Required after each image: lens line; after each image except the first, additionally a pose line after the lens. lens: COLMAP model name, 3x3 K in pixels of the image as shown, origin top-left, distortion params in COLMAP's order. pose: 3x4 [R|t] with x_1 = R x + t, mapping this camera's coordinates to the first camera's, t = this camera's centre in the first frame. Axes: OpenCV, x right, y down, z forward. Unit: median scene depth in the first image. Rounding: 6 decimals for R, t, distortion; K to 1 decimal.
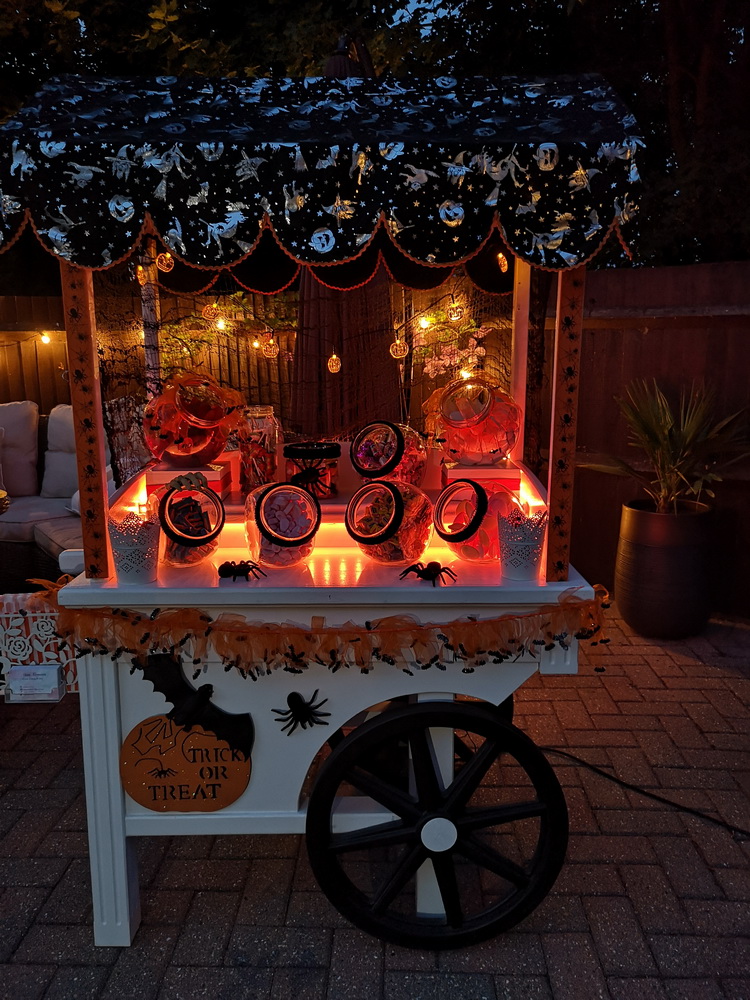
lens RADIAL K [[774.4, 0, 375.0], [0, 774.4, 500.0], [0, 0, 1]] dist [0.002973, -0.002039]
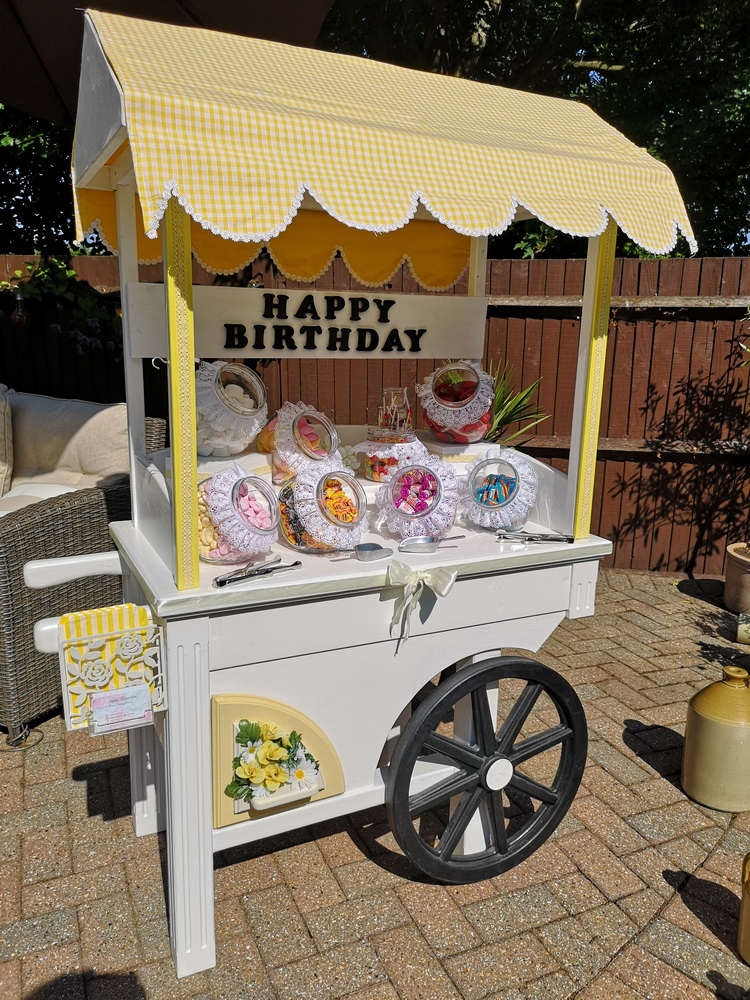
lens RADIAL K [[755.6, 0, 370.4], [0, 755.6, 513.5], [0, 0, 1]] dist [0.006130, 0.003942]
pose [[0.903296, -0.079952, 0.421502, -0.484434], [0.061636, 0.996474, 0.056927, -0.015800], [-0.424567, -0.025442, 0.905039, 0.095261]]
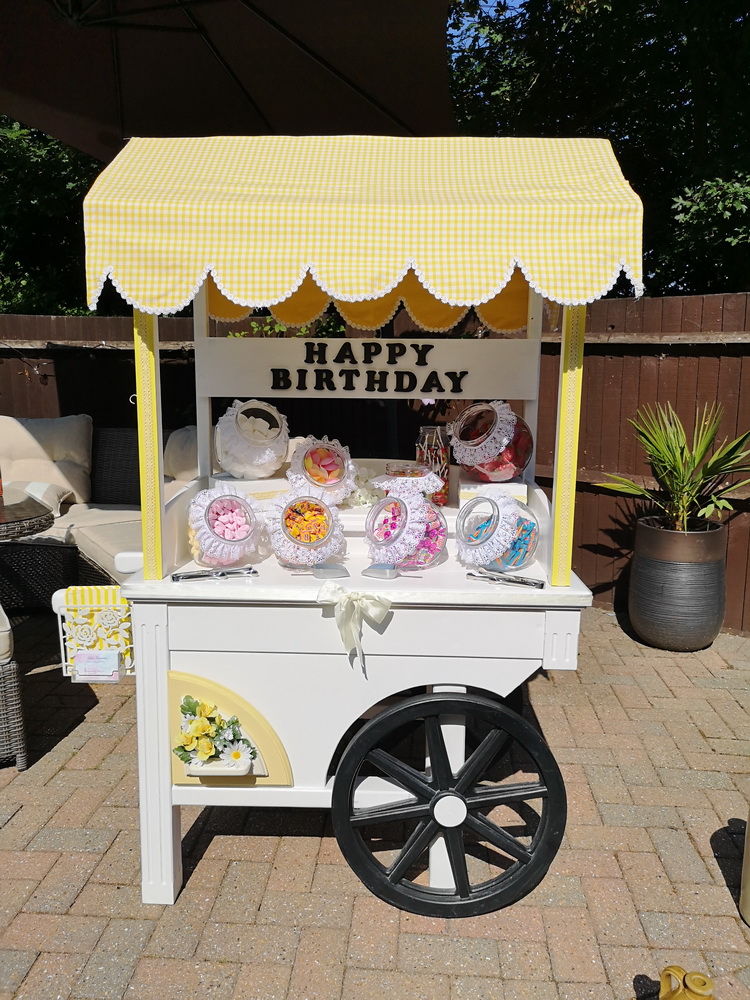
lens RADIAL K [[774.4, 0, 375.0], [0, 774.4, 500.0], [0, 0, 1]] dist [0.002973, -0.002039]
pose [[0.999211, 0.017858, -0.035475, 0.005401], [-0.018519, 0.999659, -0.018387, 0.005093], [0.035135, 0.019029, 0.999201, -0.121947]]
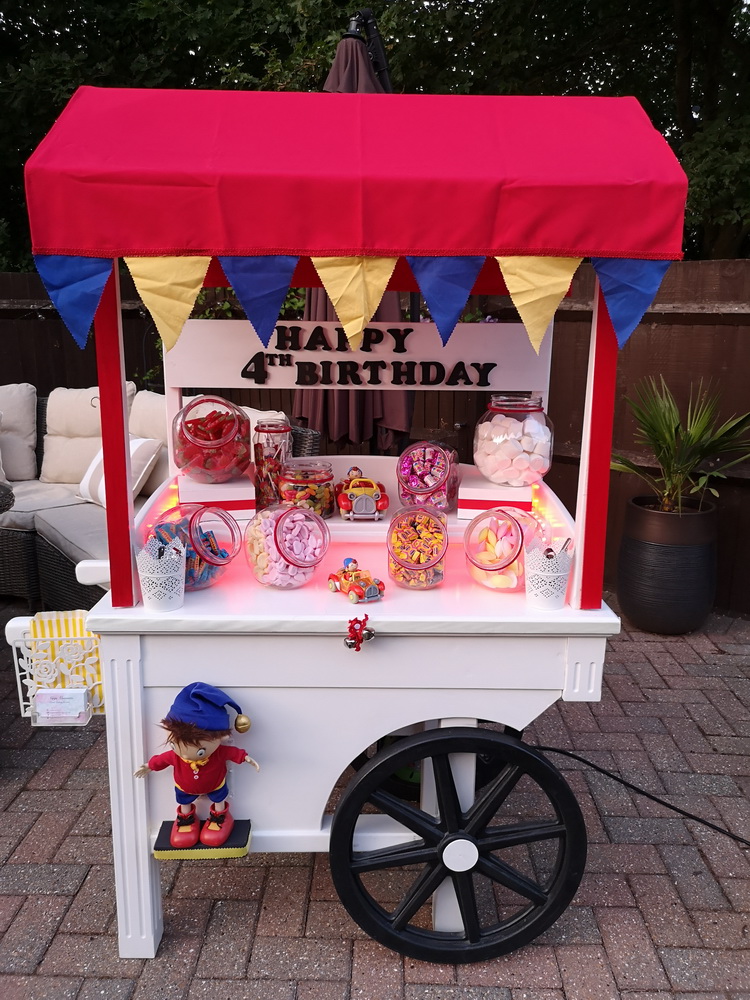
lens RADIAL K [[774.4, 0, 375.0], [0, 774.4, 500.0], [0, 0, 1]] dist [0.002973, -0.002039]
pose [[0.999799, 0.011680, 0.016324, -0.048752], [-0.012380, 0.998978, 0.043461, -0.073382], [-0.015799, -0.043654, 0.998922, 0.003252]]
